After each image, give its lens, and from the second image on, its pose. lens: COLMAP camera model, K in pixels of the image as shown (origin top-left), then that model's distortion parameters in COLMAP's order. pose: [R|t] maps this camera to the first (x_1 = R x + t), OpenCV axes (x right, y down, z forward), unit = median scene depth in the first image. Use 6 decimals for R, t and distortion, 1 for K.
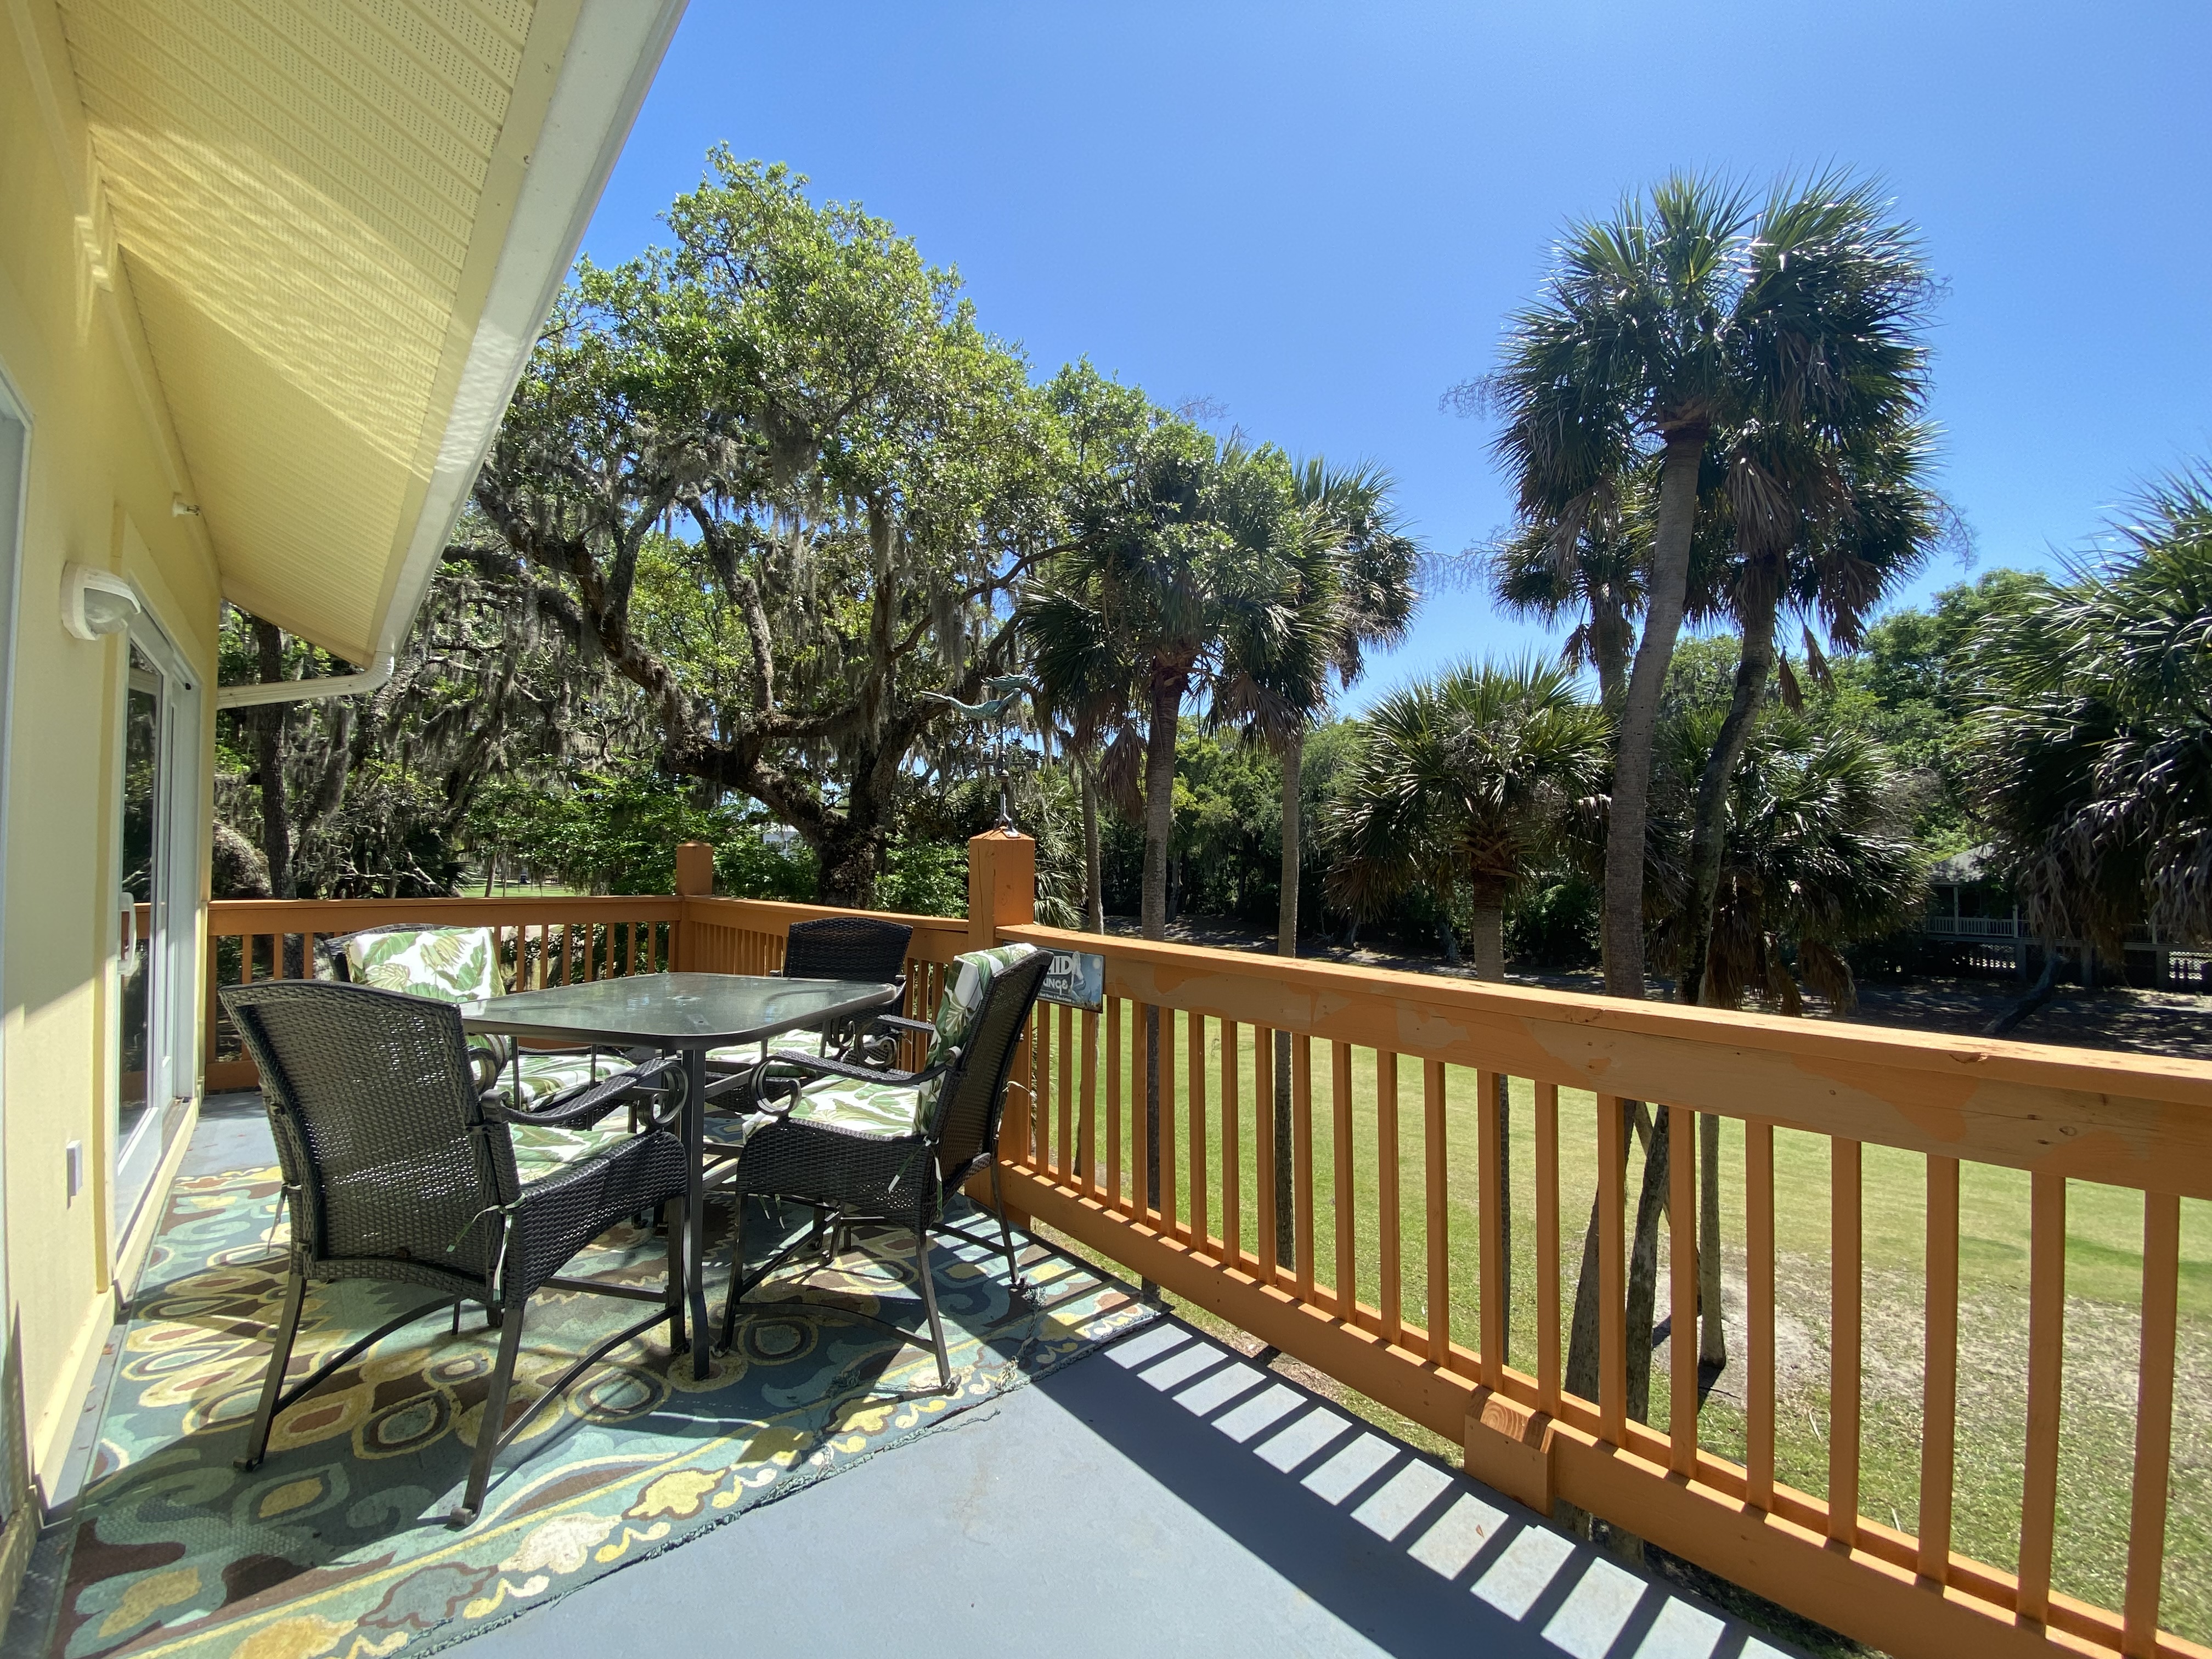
lens RADIAL K [[902.9, 0, 1108.9], [0, 902.9, 821.8], [0, 0, 1]] dist [0.021230, -0.019040]
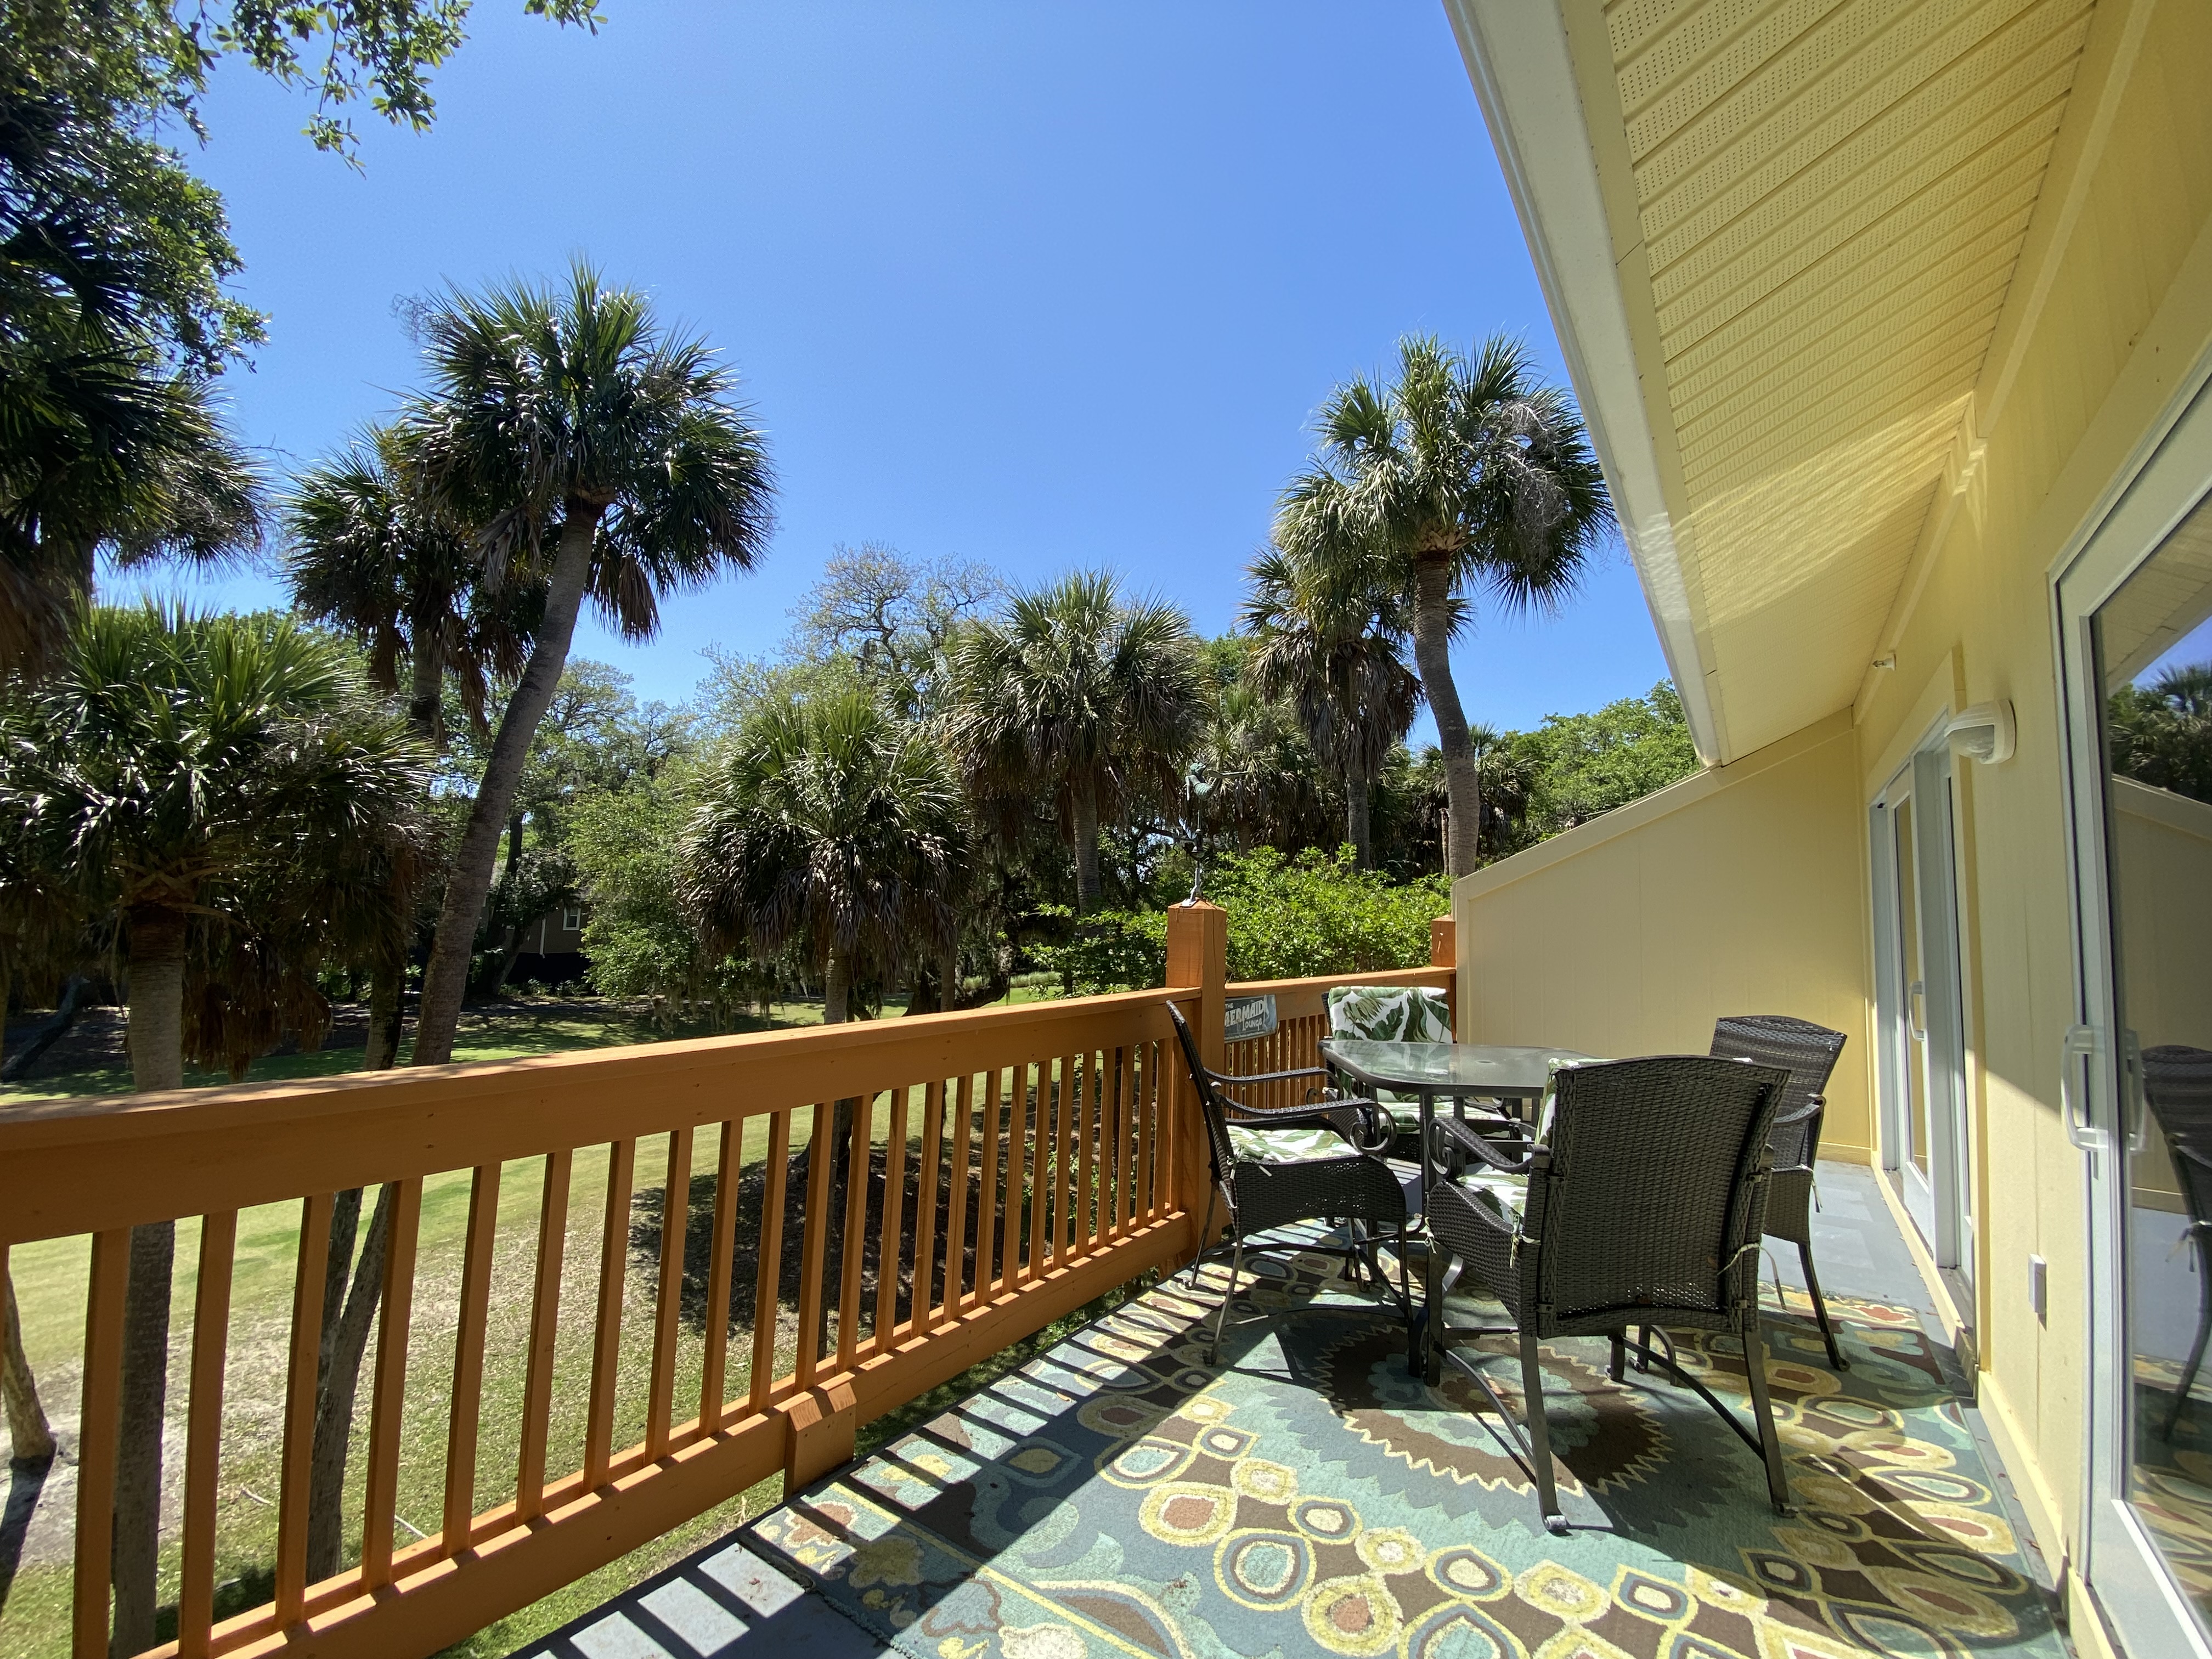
lens RADIAL K [[926.6, 0, 1118.9], [0, 926.6, 819.1], [0, 0, 1]] dist [0.022179, -0.020570]
pose [[-0.246343, 0.083266, 0.965599, -0.375092], [-0.064013, 0.992729, -0.101936, 0.009049], [-0.967066, -0.086922, -0.239222, 0.438088]]
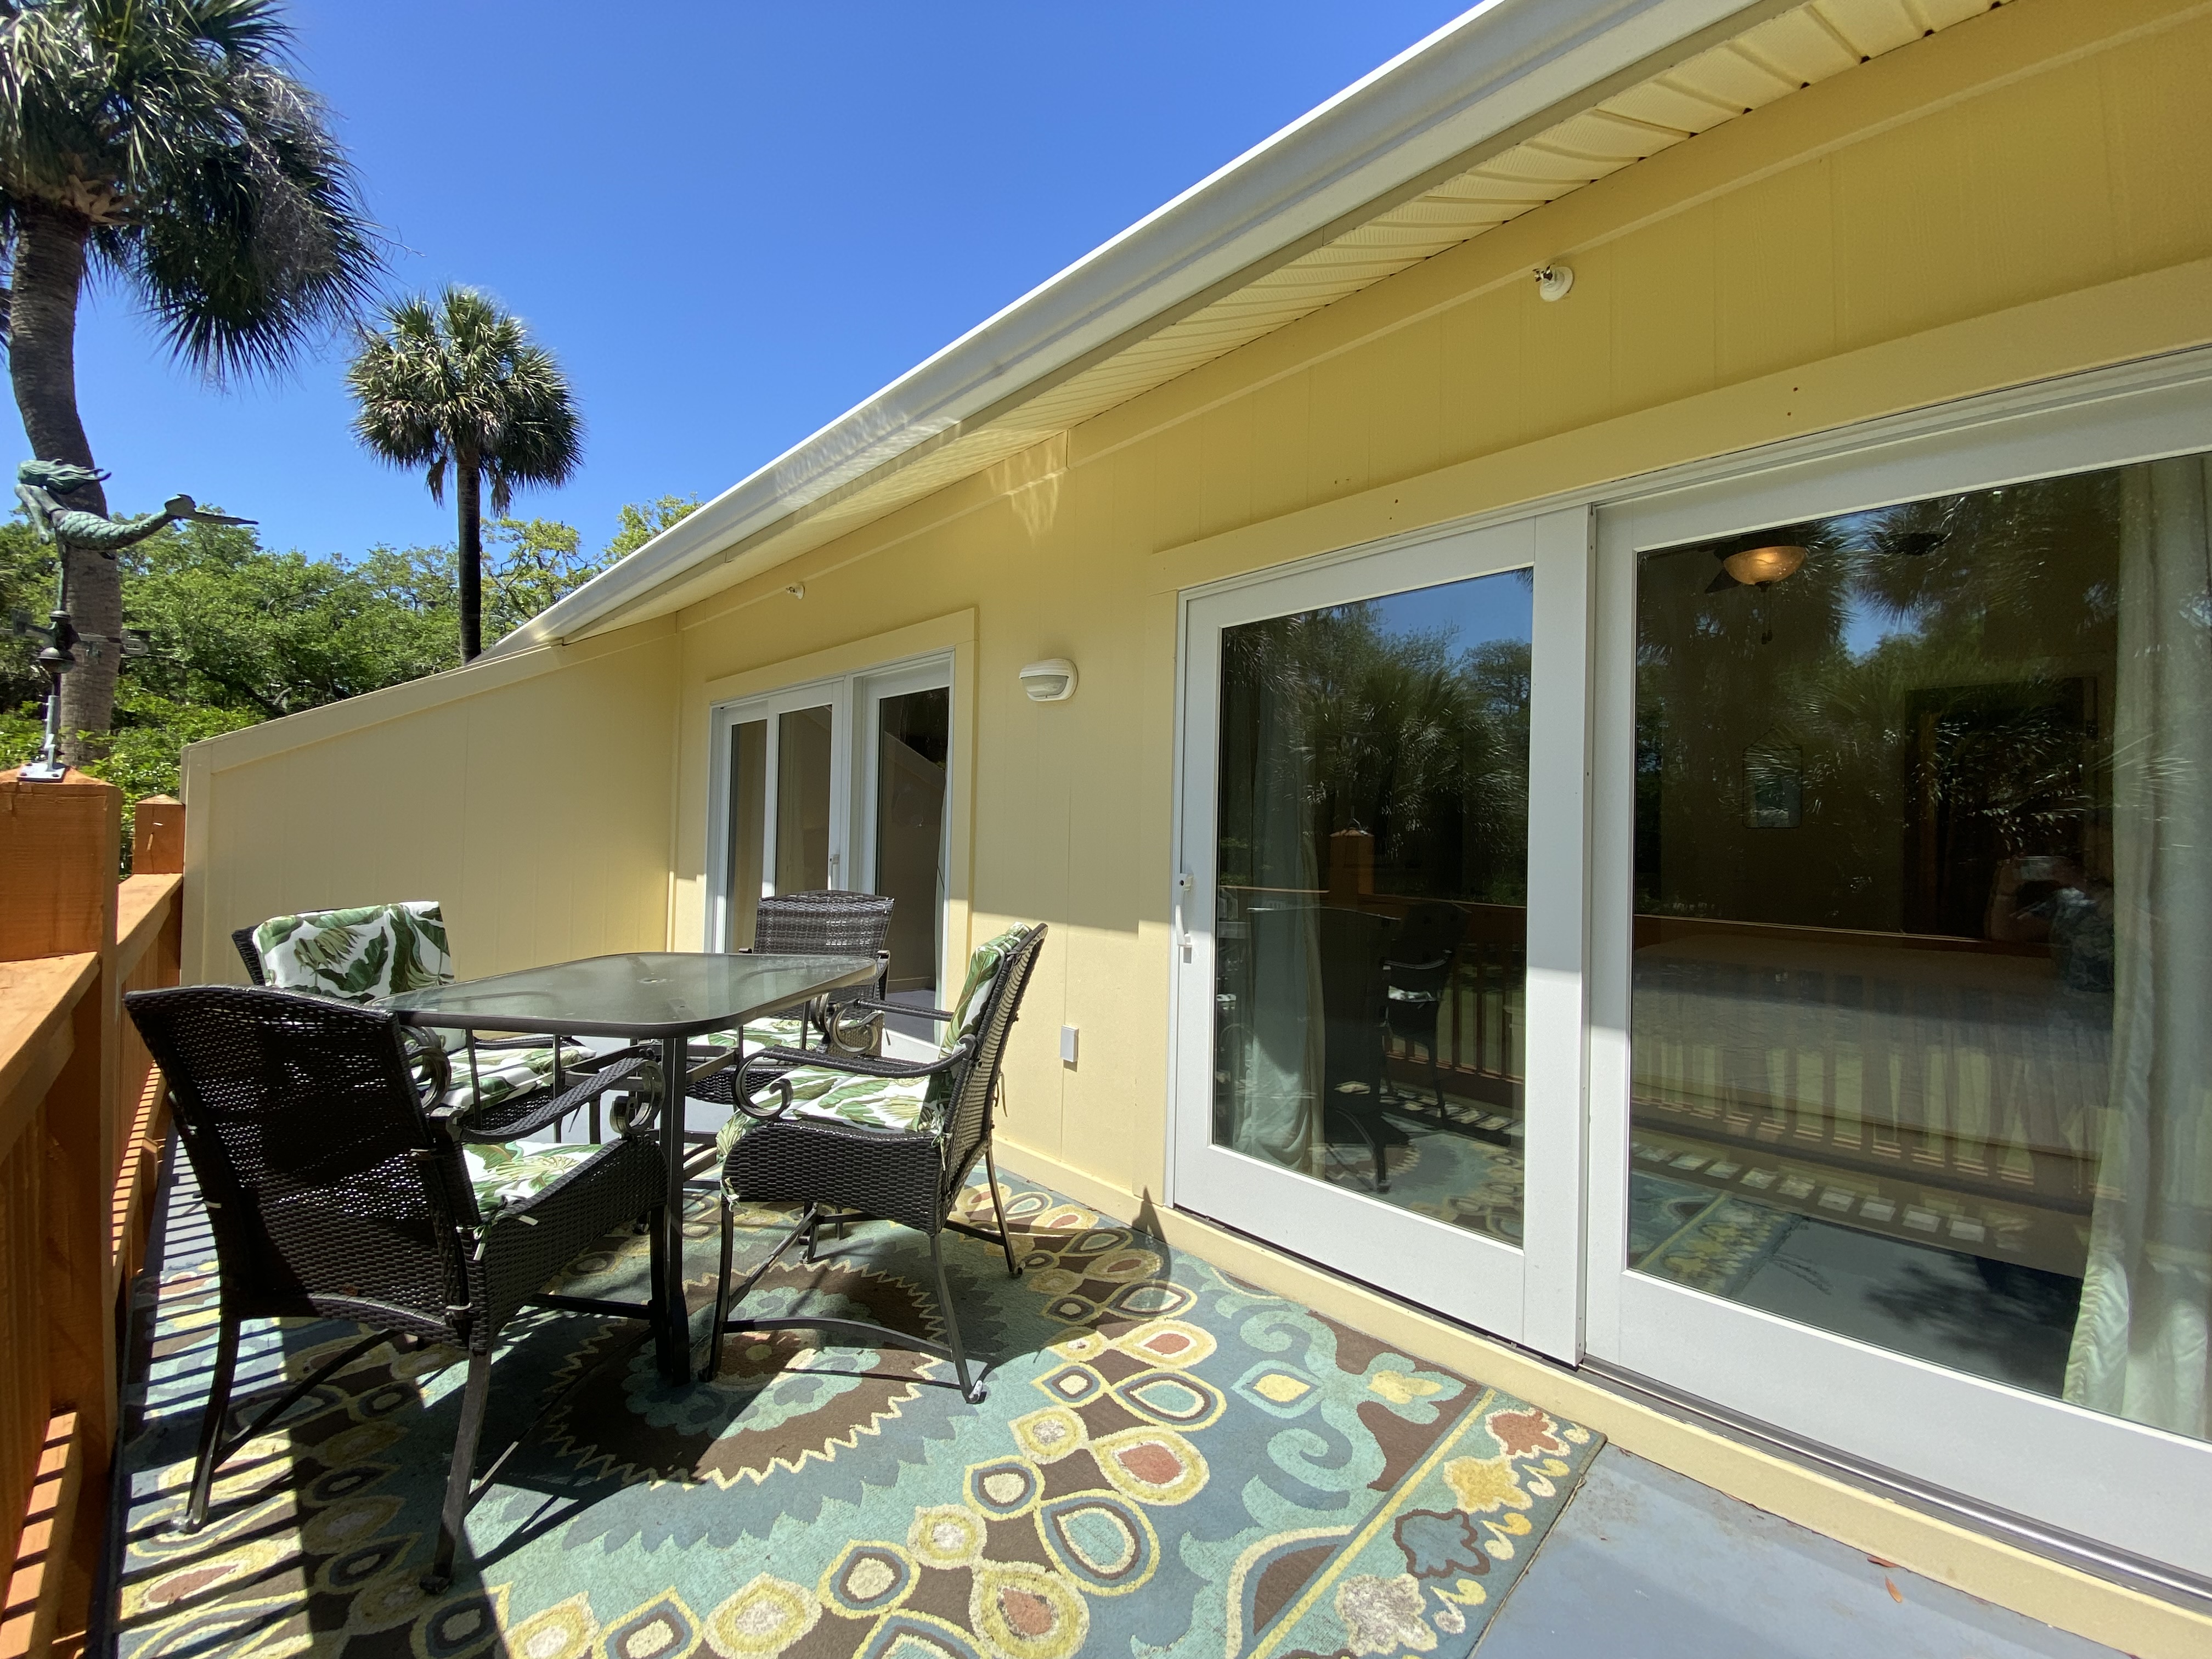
lens RADIAL K [[902.9, 0, 1108.9], [0, 902.9, 821.8], [0, 0, 1]] dist [0.021230, -0.019040]
pose [[-0.997775, -0.022818, -0.062653, -0.217301], [-0.020357, 0.999006, -0.039644, 0.014020], [0.063495, -0.038280, -0.997248, 0.489393]]
